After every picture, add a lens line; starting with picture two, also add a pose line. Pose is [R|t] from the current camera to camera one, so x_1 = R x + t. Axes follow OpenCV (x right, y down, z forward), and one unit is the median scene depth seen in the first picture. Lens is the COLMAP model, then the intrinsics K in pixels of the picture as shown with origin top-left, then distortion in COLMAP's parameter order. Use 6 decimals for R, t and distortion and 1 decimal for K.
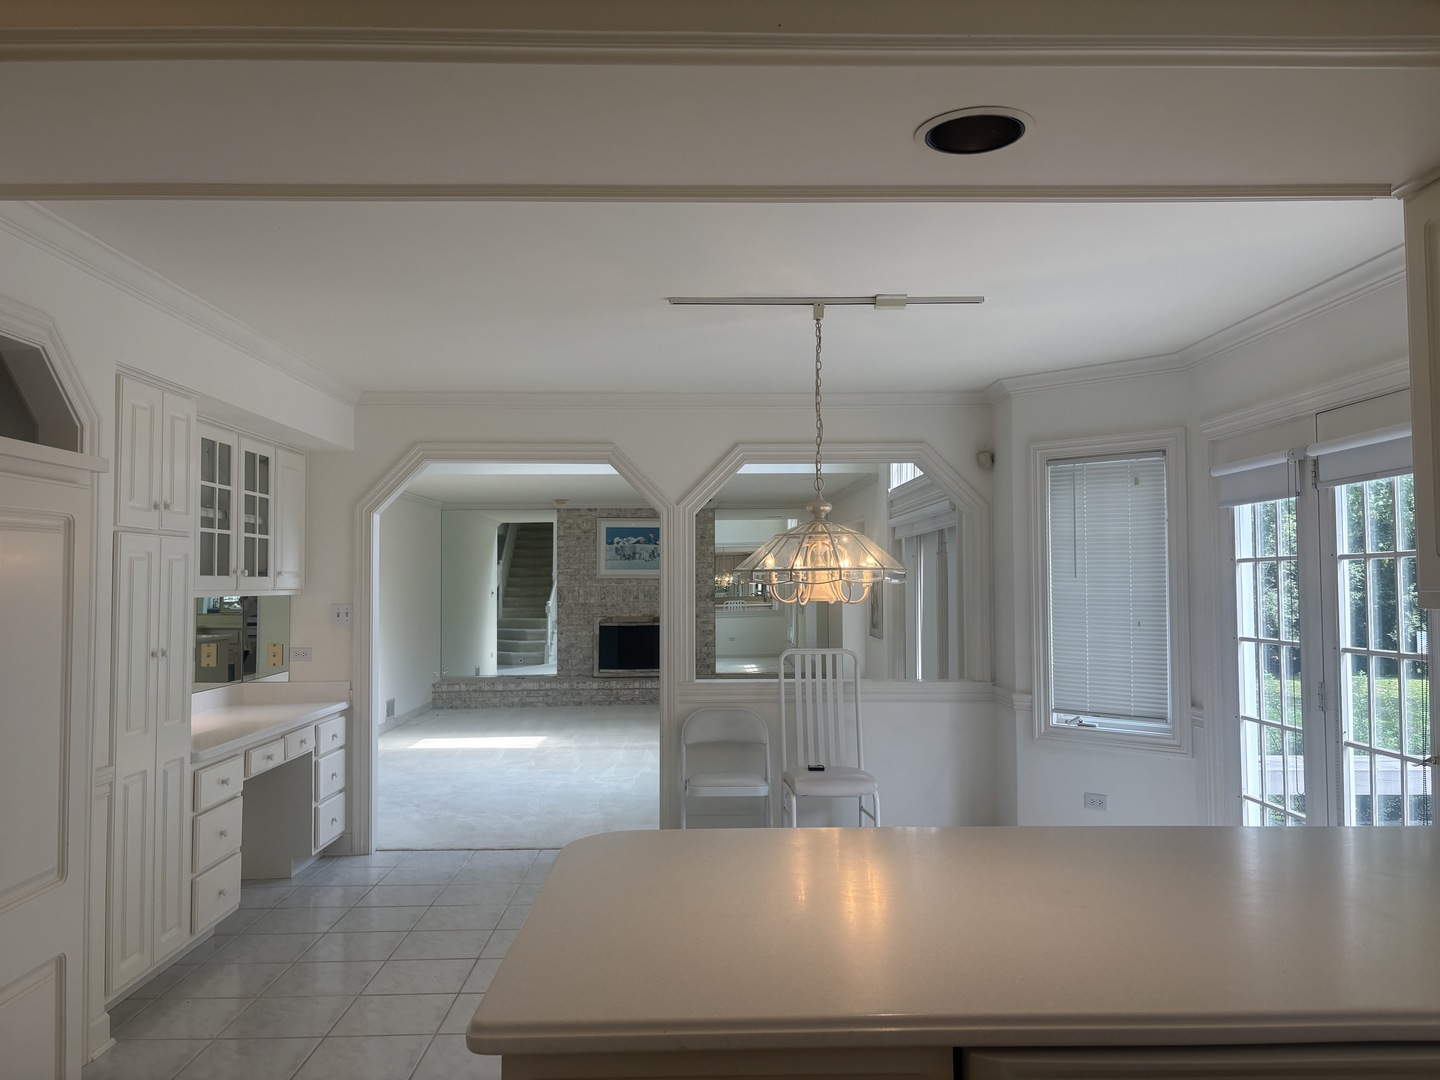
lens RADIAL K [[1098.6, 0, 723.7], [0, 1098.6, 543.2], [0, 0, 1]] dist [0.096070, -0.118788]
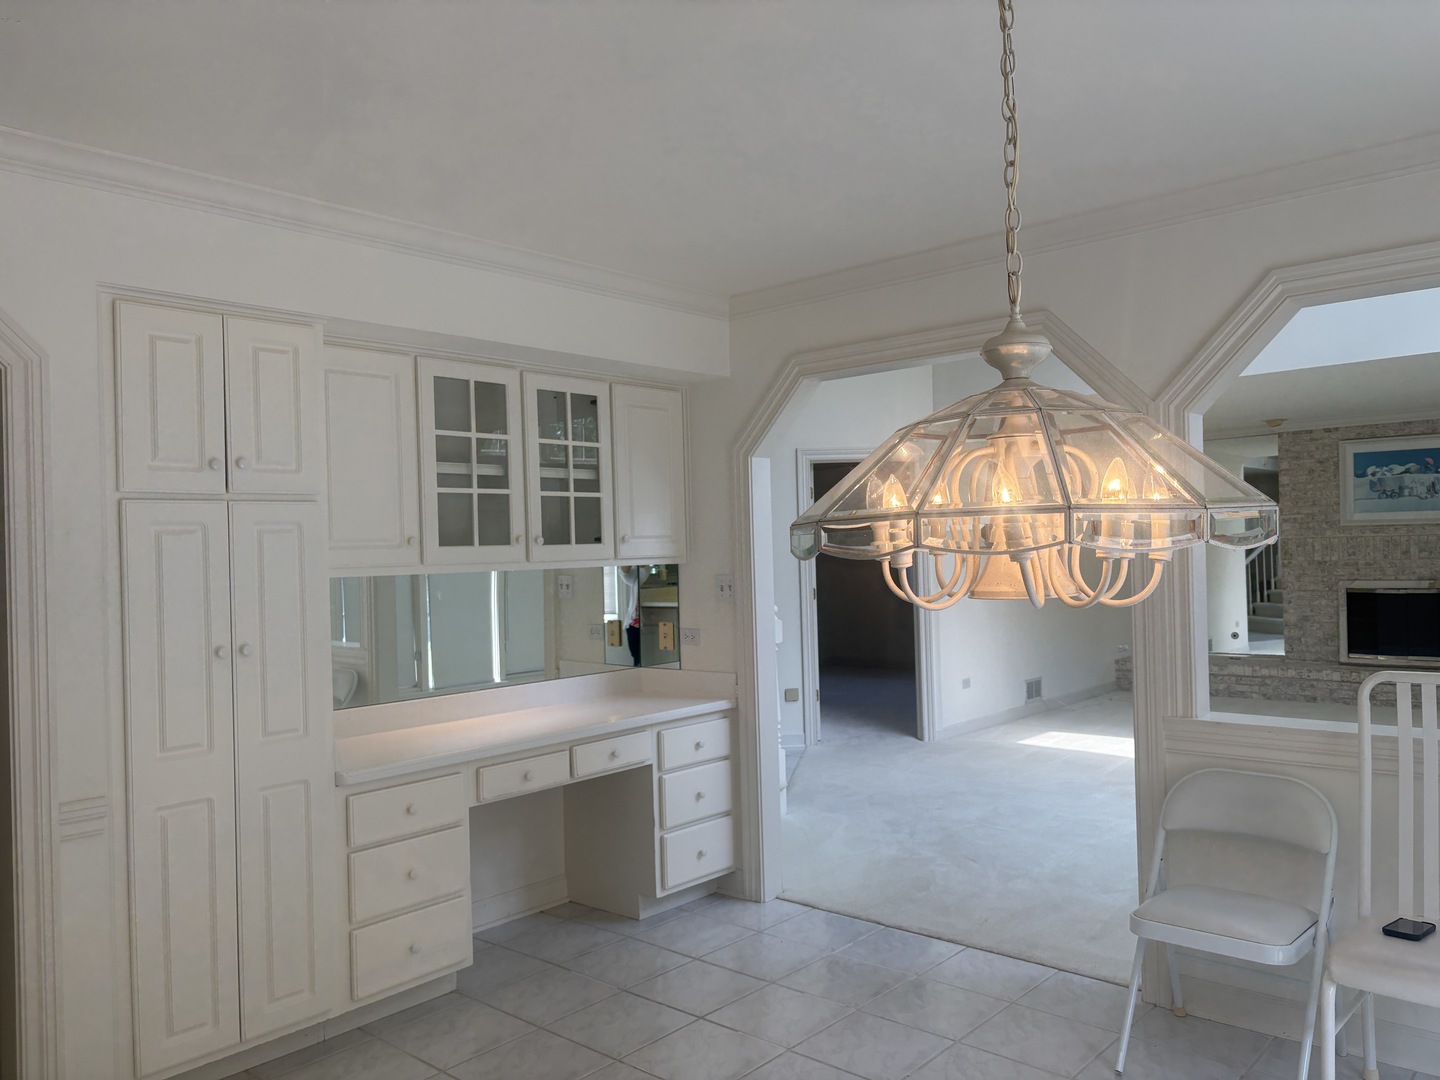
lens RADIAL K [[1098.6, 0, 723.7], [0, 1098.6, 543.2], [0, 0, 1]] dist [0.096070, -0.118788]
pose [[0.733676, -0.019805, -0.679211, 0.083617], [0.048956, 0.998518, 0.023766, 0.006337], [0.677734, -0.050688, 0.733558, 0.197069]]
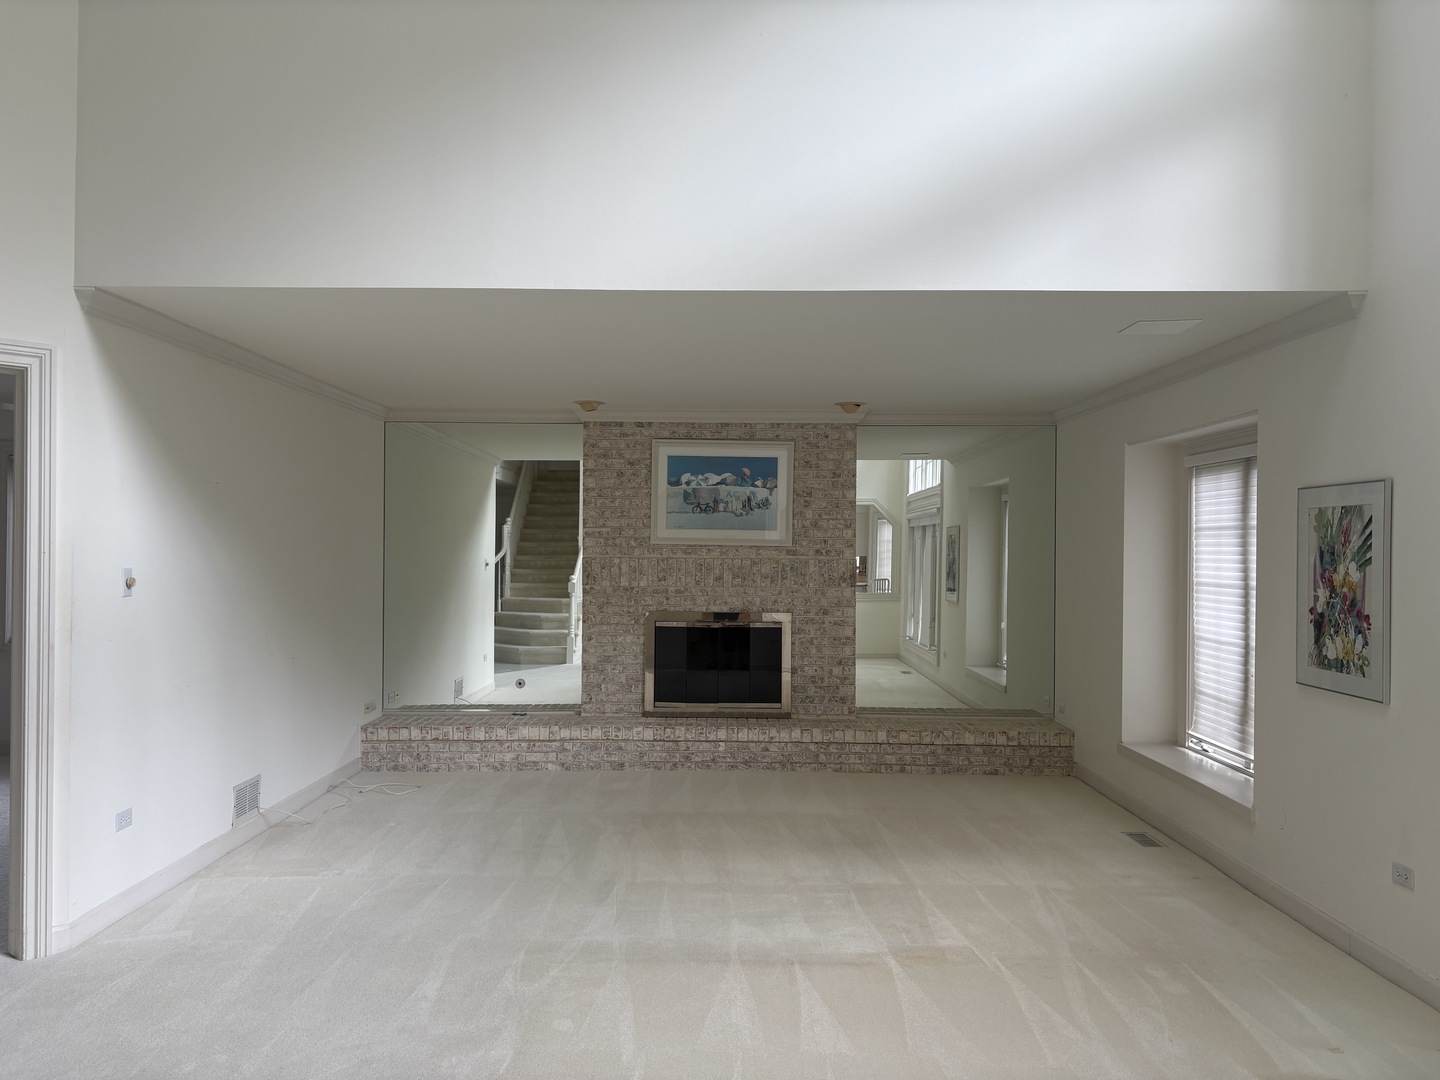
lens RADIAL K [[1101.3, 0, 714.2], [0, 1101.3, 540.0], [0, 0, 1]] dist [0.157043, -0.158503]
pose [[0.999318, 0.011298, -0.035165, -0.062216], [-0.010360, 0.999589, 0.026718, 0.014039], [0.035452, -0.026335, 0.999024, 0.425101]]
